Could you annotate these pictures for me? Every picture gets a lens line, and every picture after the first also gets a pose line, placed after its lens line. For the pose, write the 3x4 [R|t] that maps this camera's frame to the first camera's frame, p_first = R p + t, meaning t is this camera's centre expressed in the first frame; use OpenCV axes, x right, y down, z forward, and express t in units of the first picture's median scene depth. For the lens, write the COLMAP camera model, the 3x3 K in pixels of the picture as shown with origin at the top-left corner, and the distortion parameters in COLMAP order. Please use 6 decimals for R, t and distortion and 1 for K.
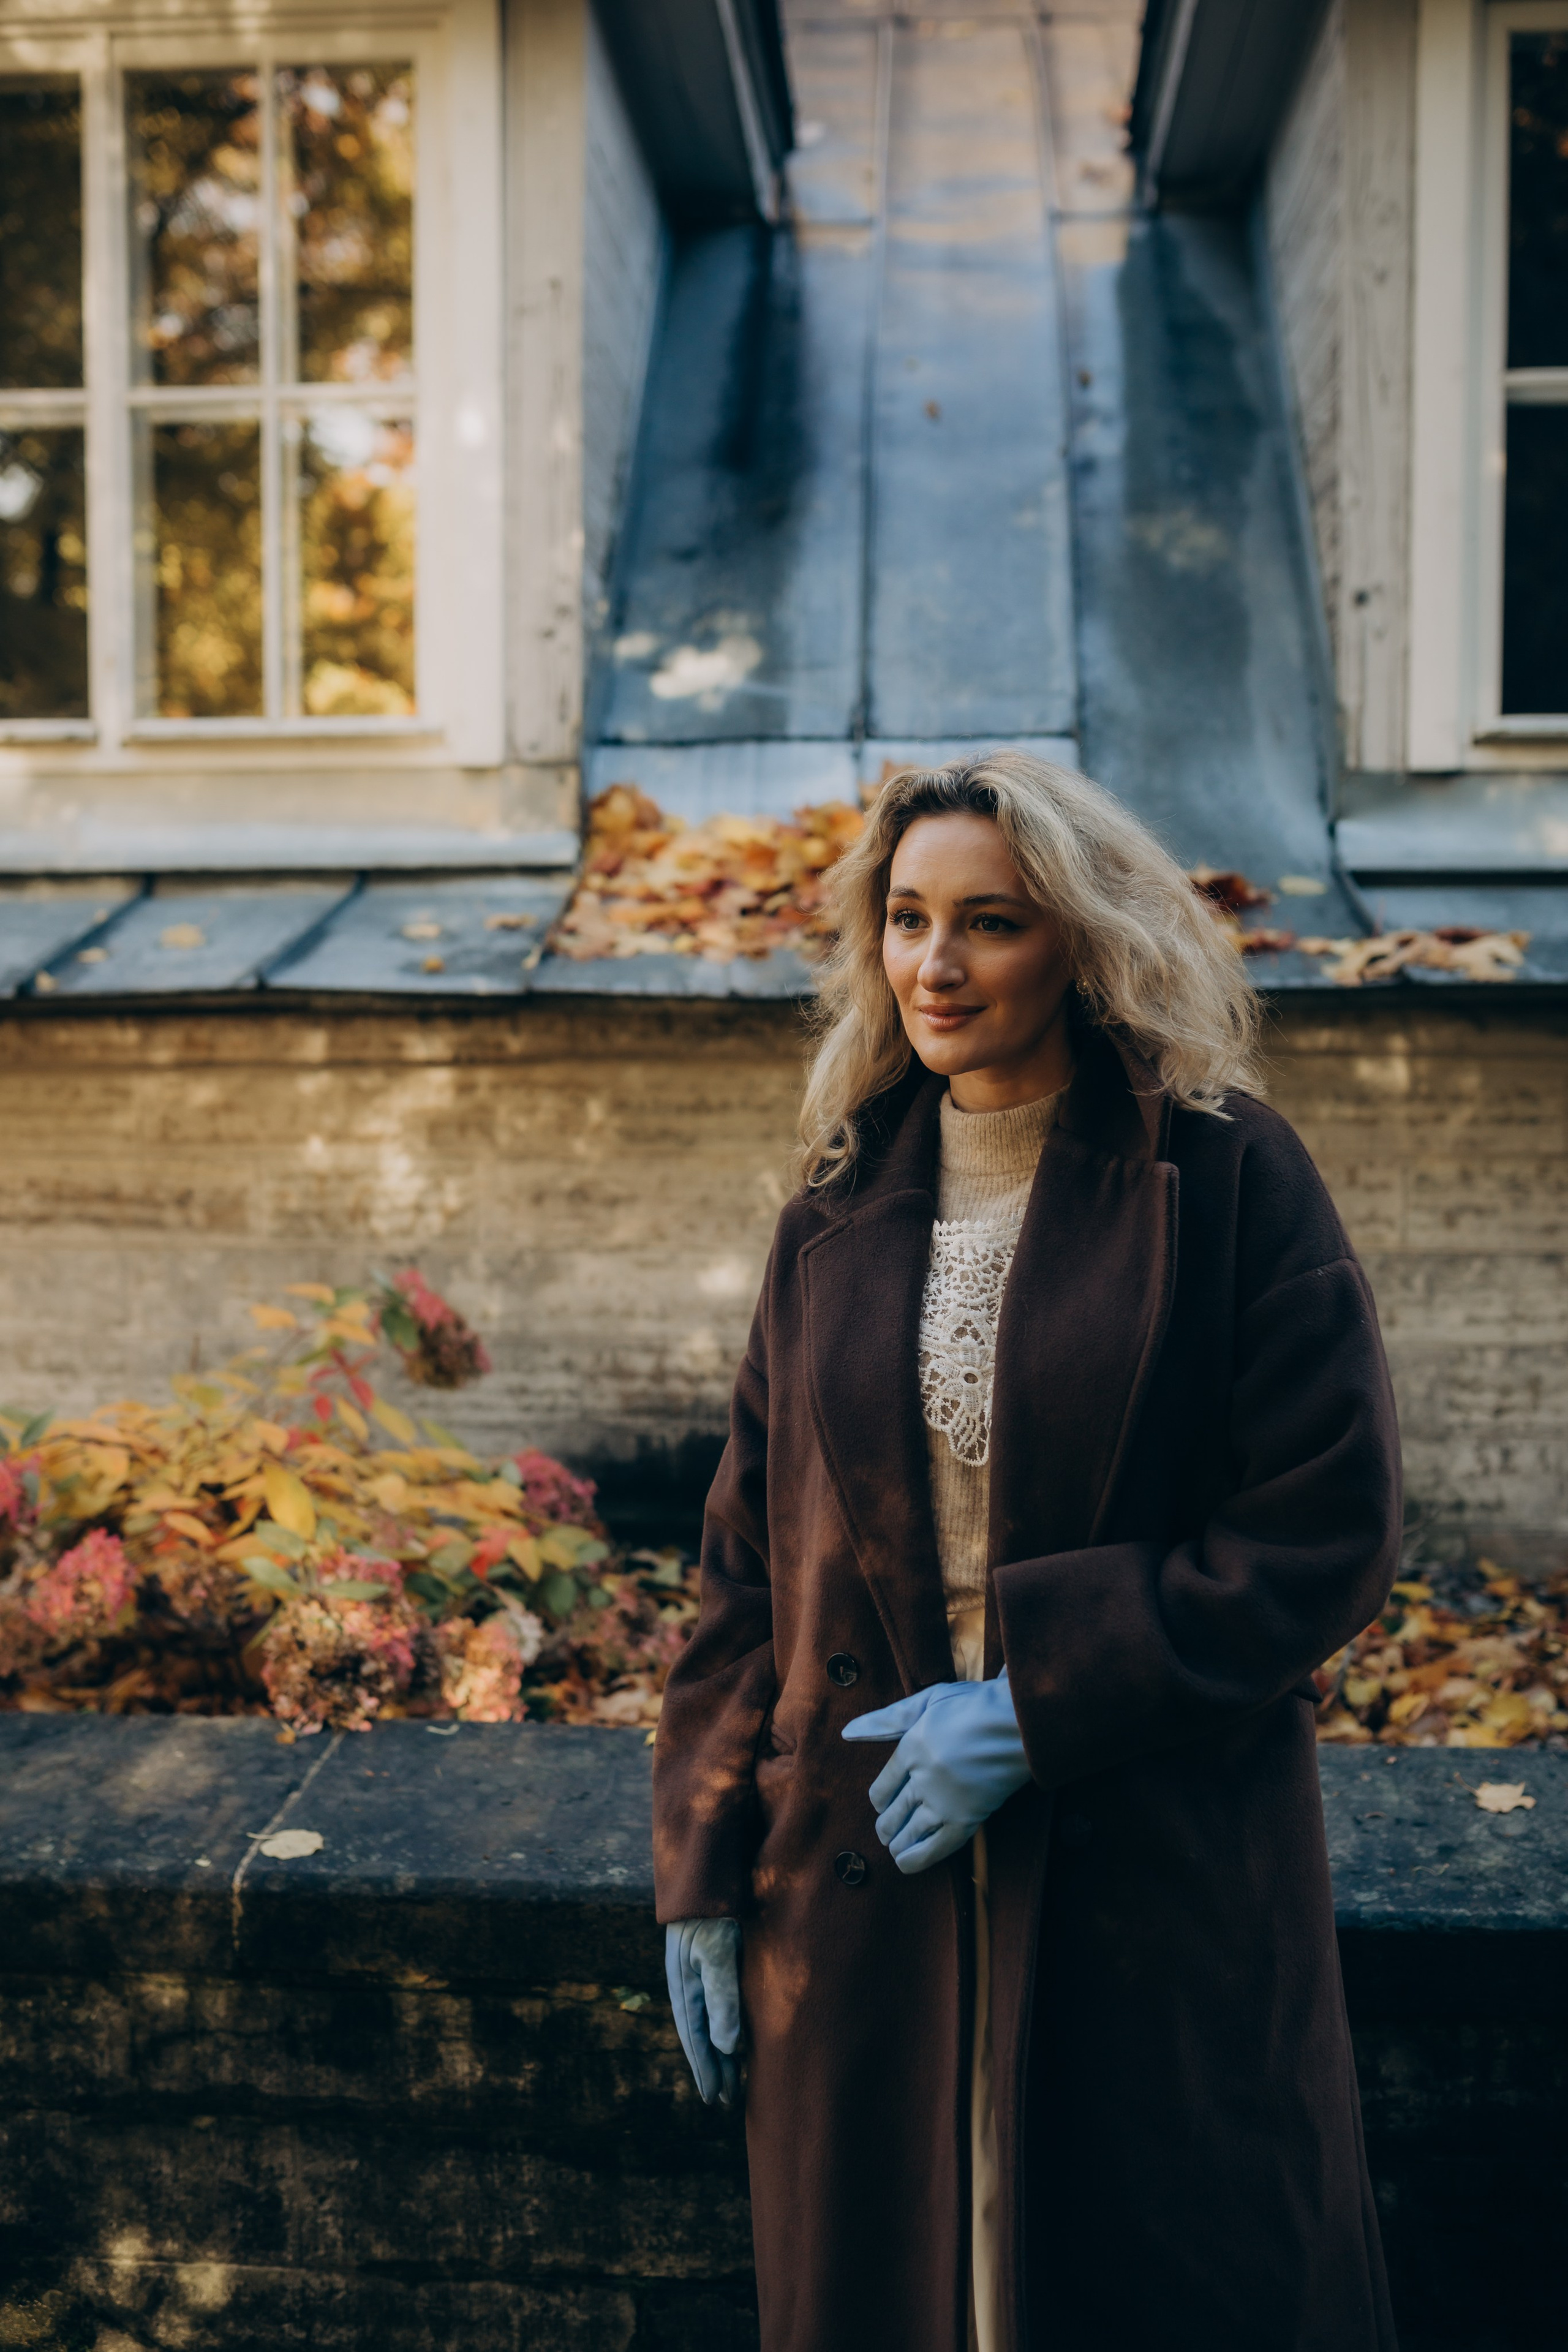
lens RADIAL K [[2238.2, 0, 784.0], [0, 2238.2, 1176.0], [0, 0, 1]] dist [-0.066668, 0.098084]
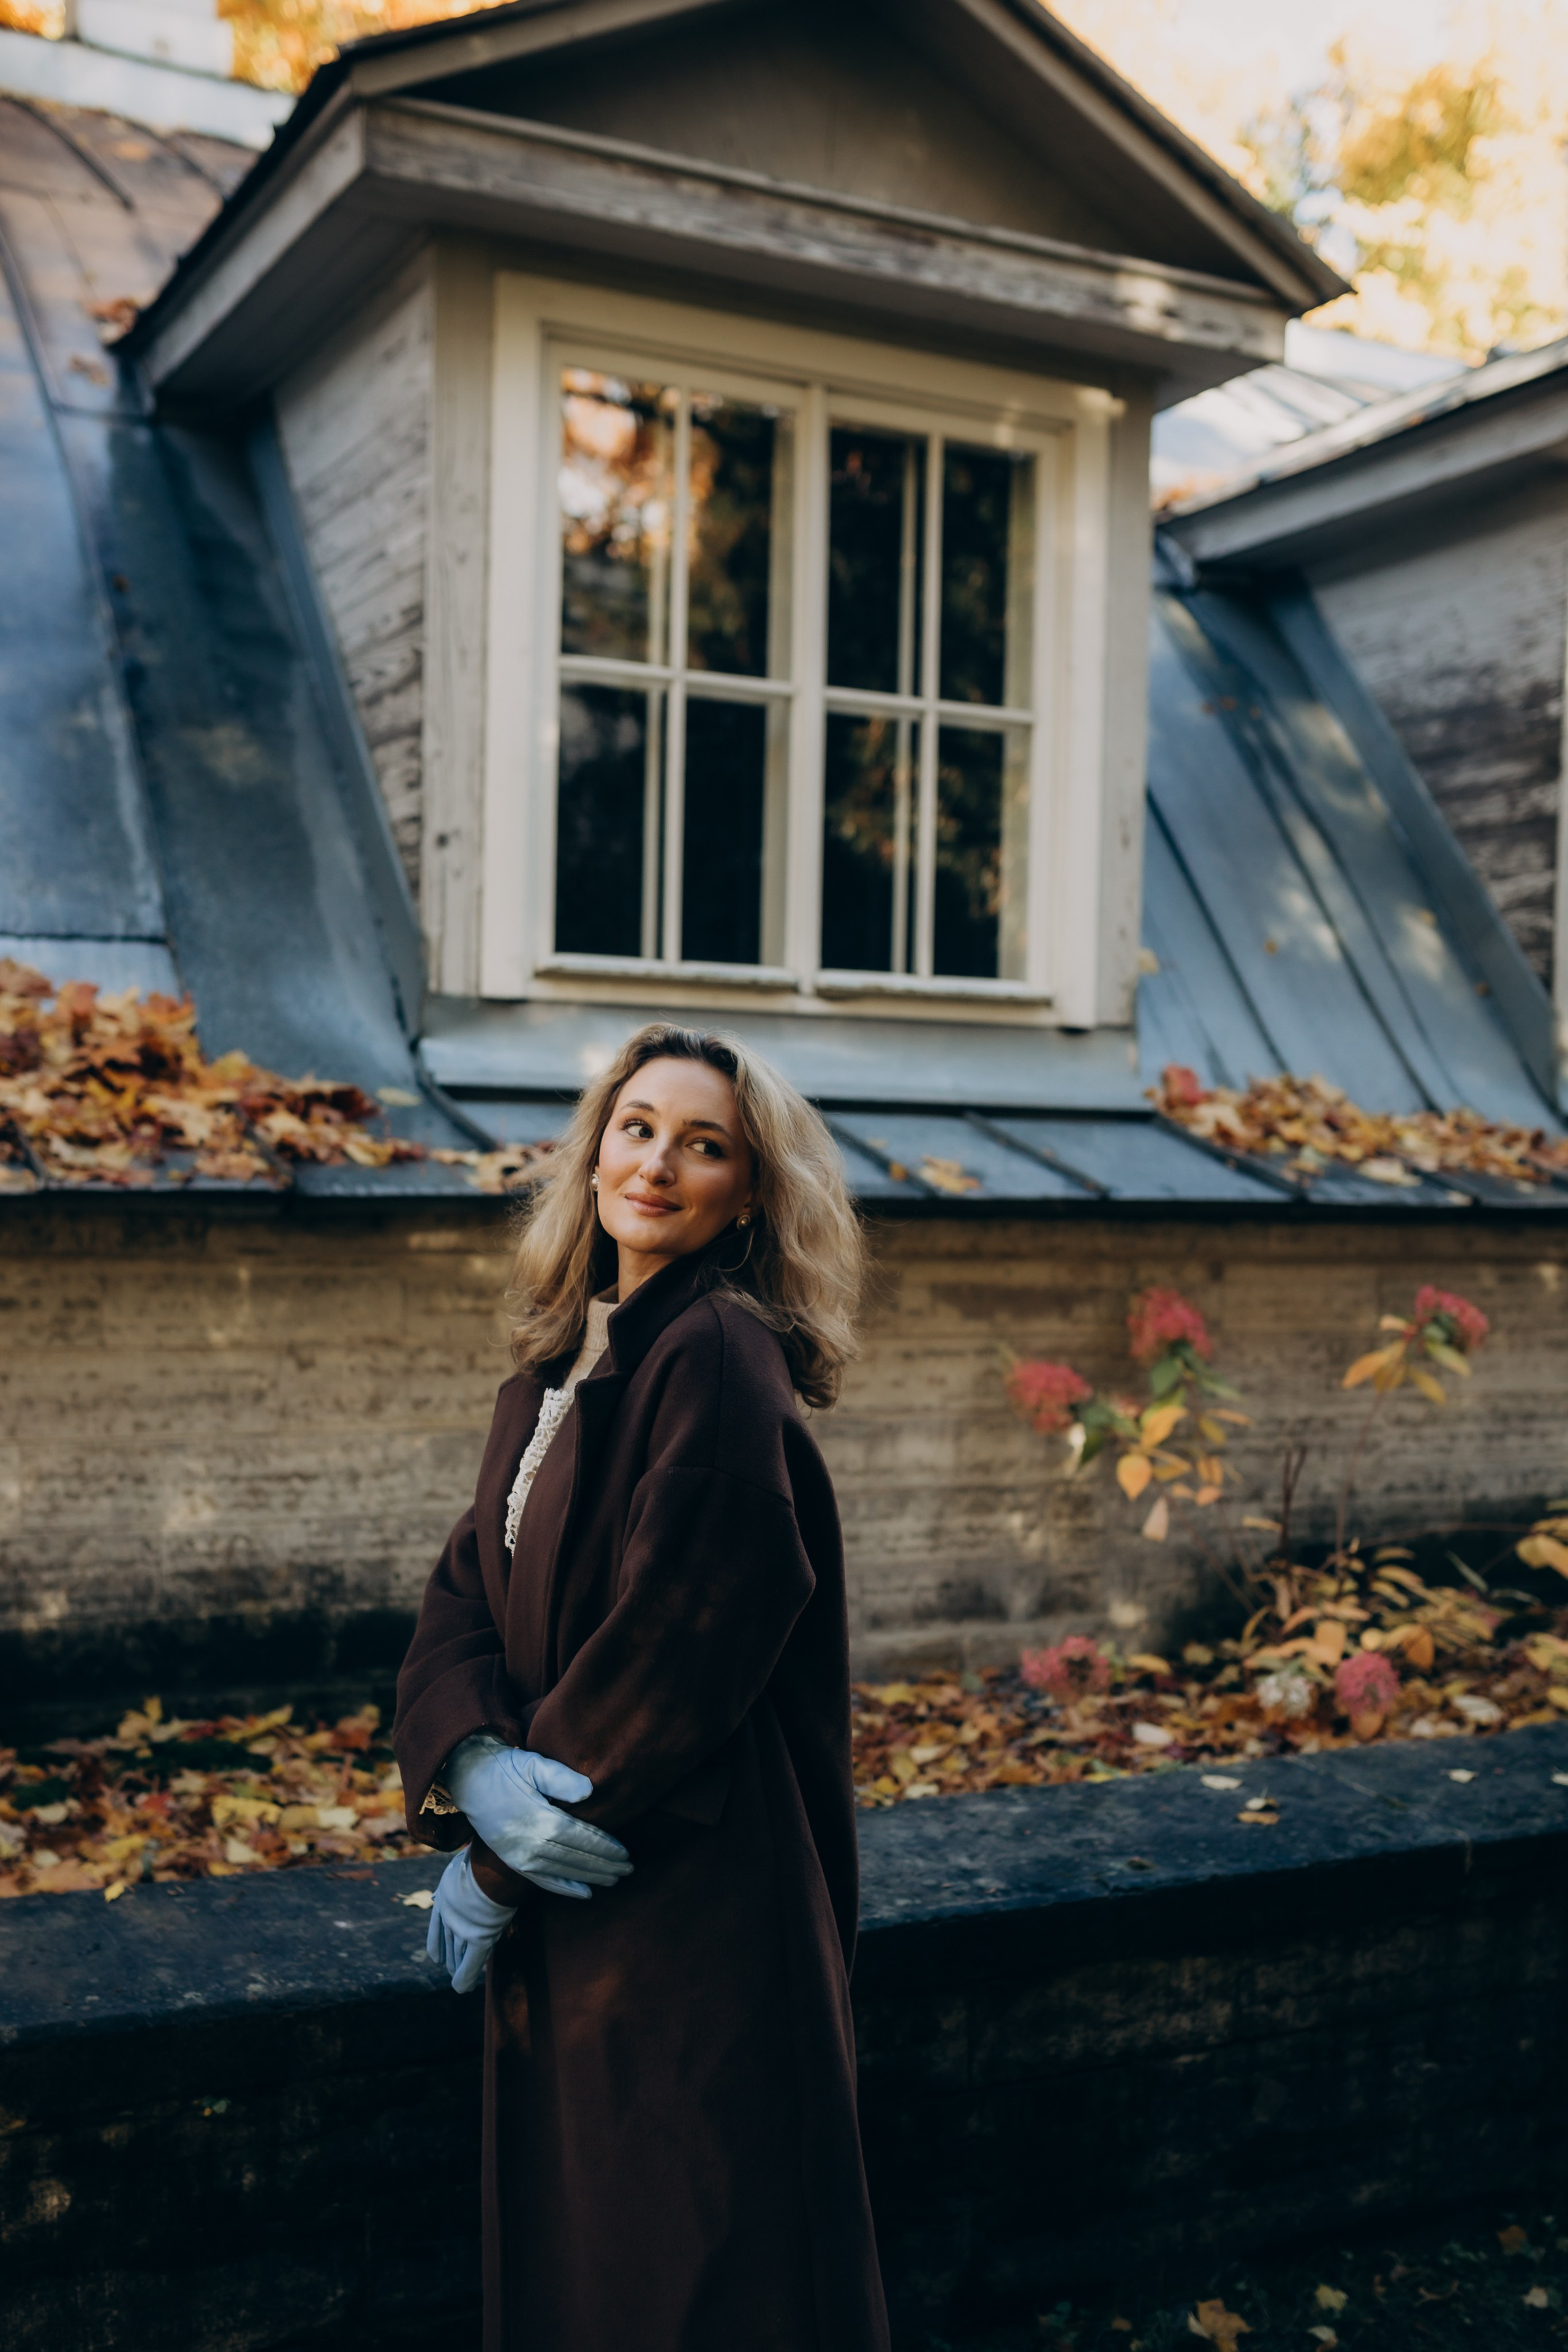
lens RADIAL K [[2473.7, 0, 774.7], [0, 2473.7, 1249.5], [0, 0, 1]] dist [-0.046564, 0.031539]
pose [[0.840488, 0.002492, 0.541824, -0.288935], [0.020626, 0.999117, -0.036591, -0.007370], [-0.541437, 0.041930, 0.839695, -0.127168]]
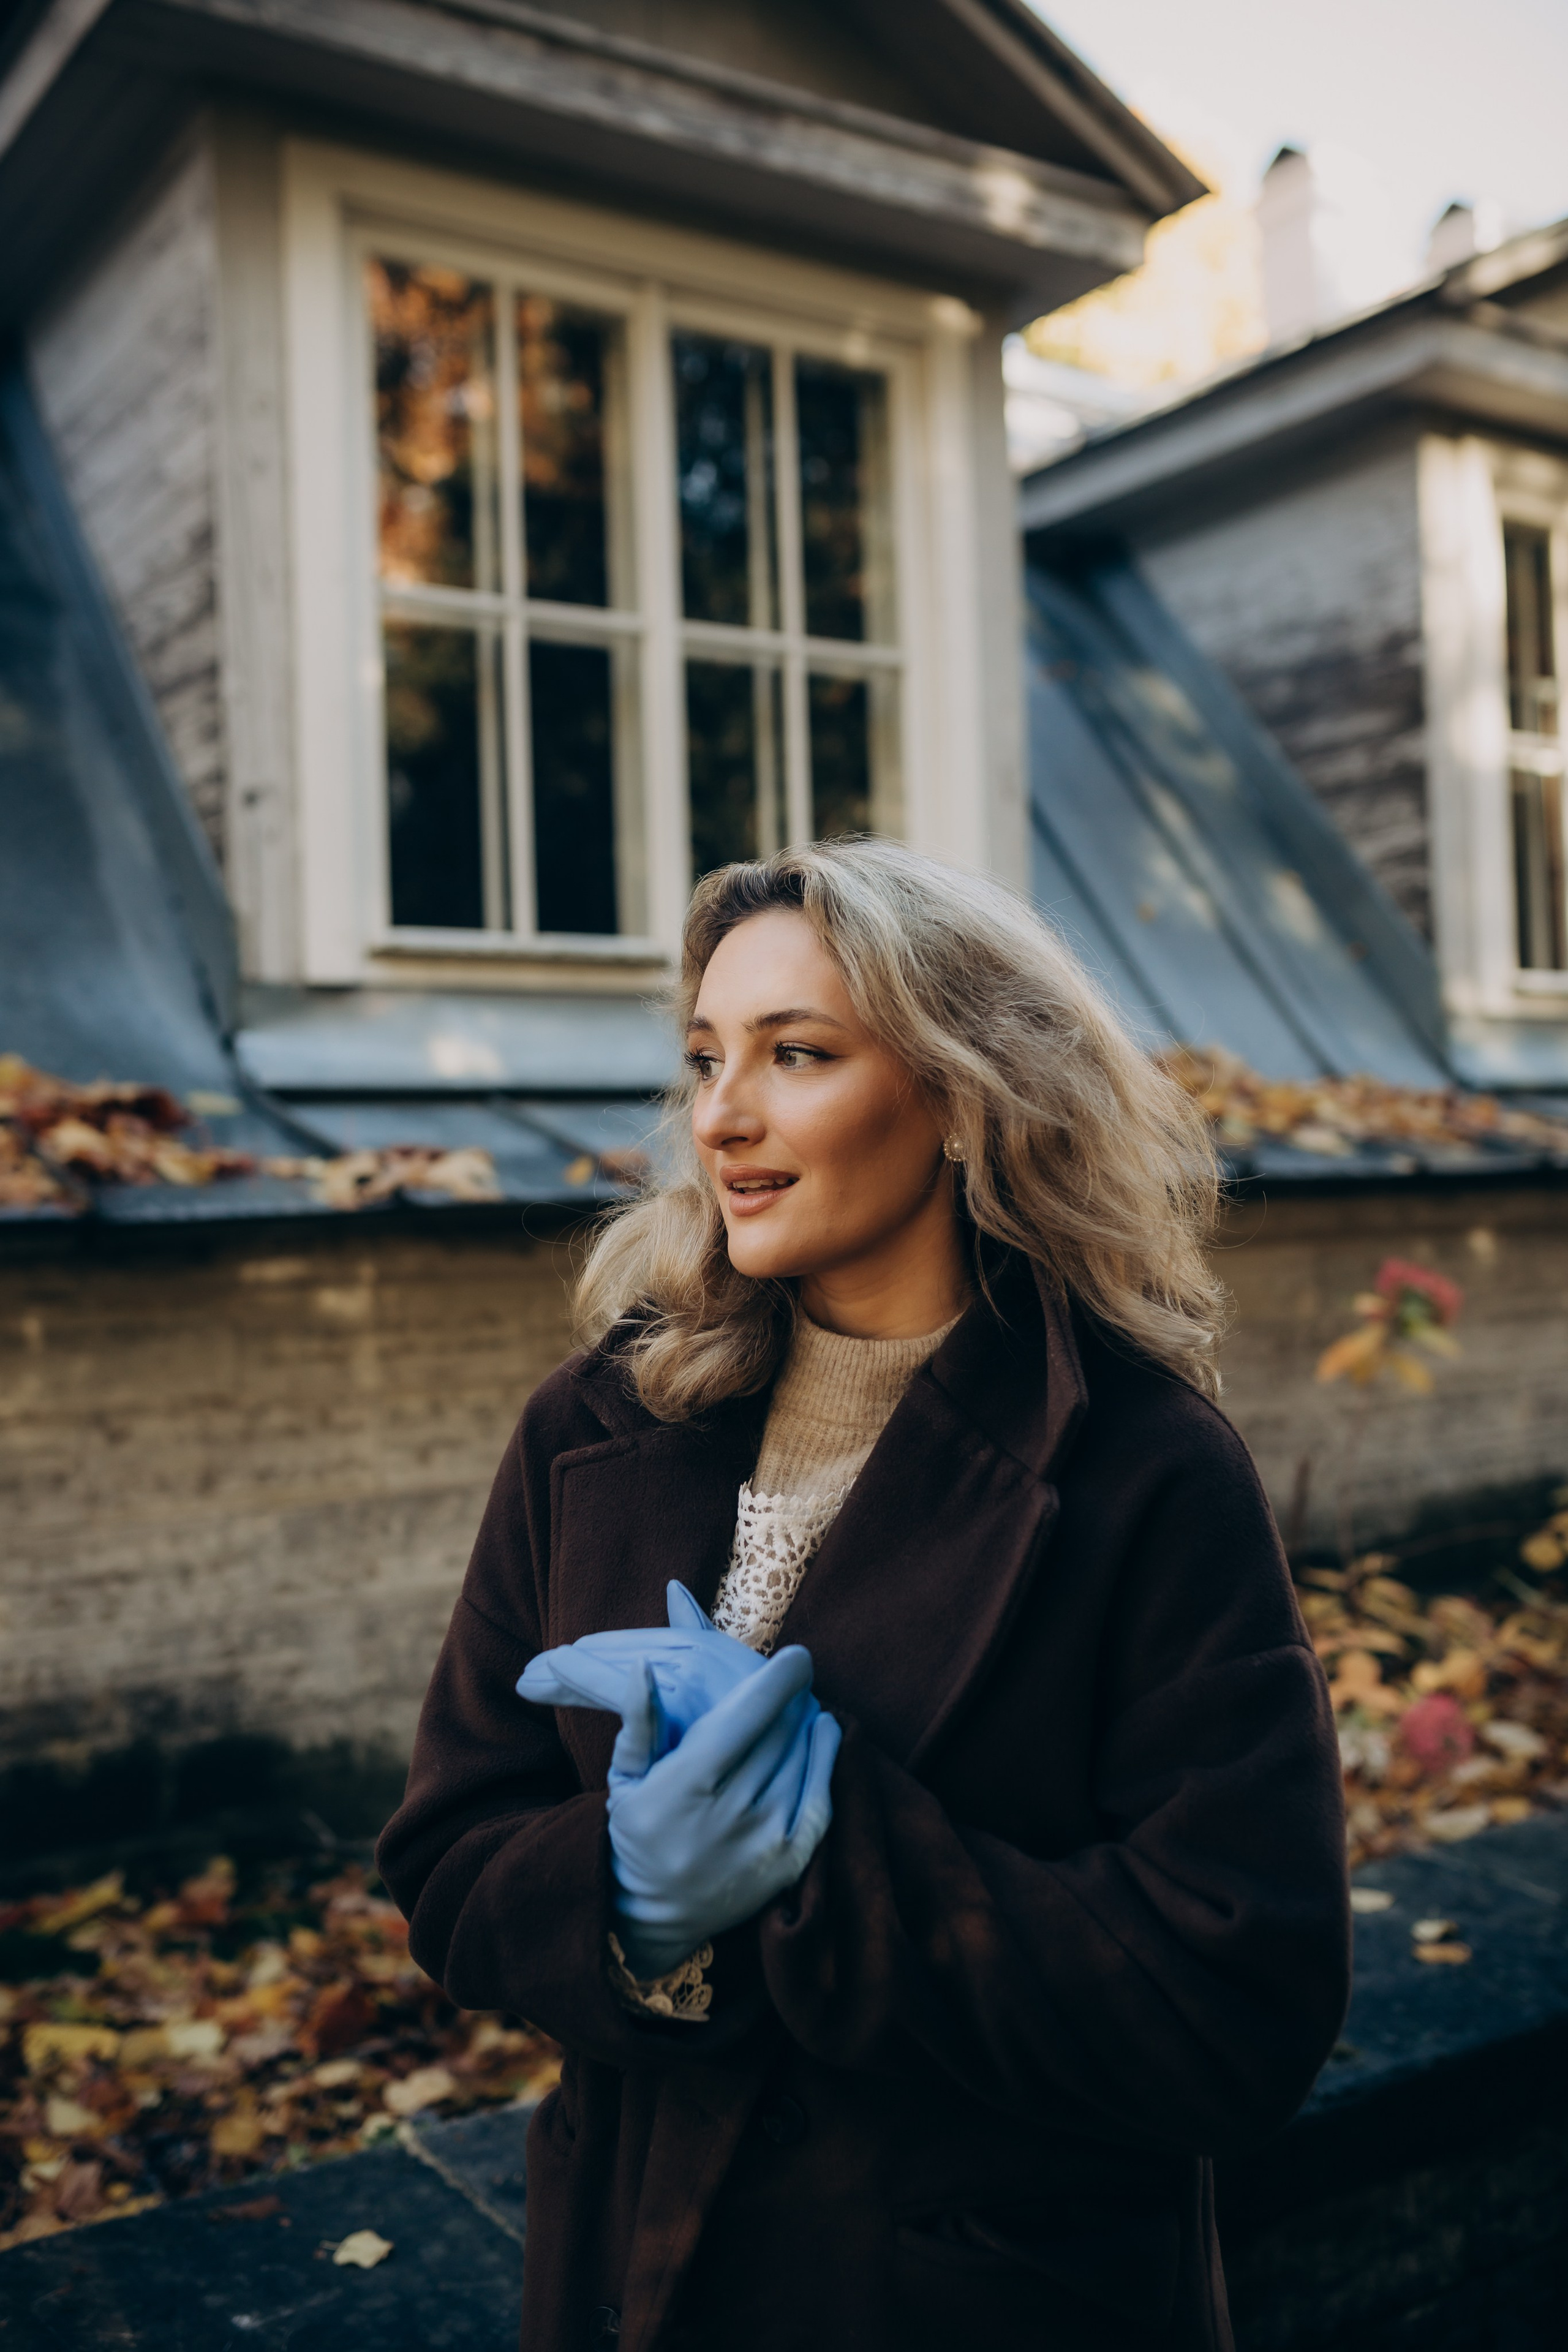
lens RADIAL K [[2238.2, 0, 784.0], [0, 2238.2, 1176.0], [0, 0, 1]] dist [-0.066668, 0.098084]
pose [[0.770127, -0.016401, 0.637680, -0.179338], [0.084539, 0.993476, -0.076545, -0.012517], [-0.632264, 0.112858, 0.766489, 0.170832]]
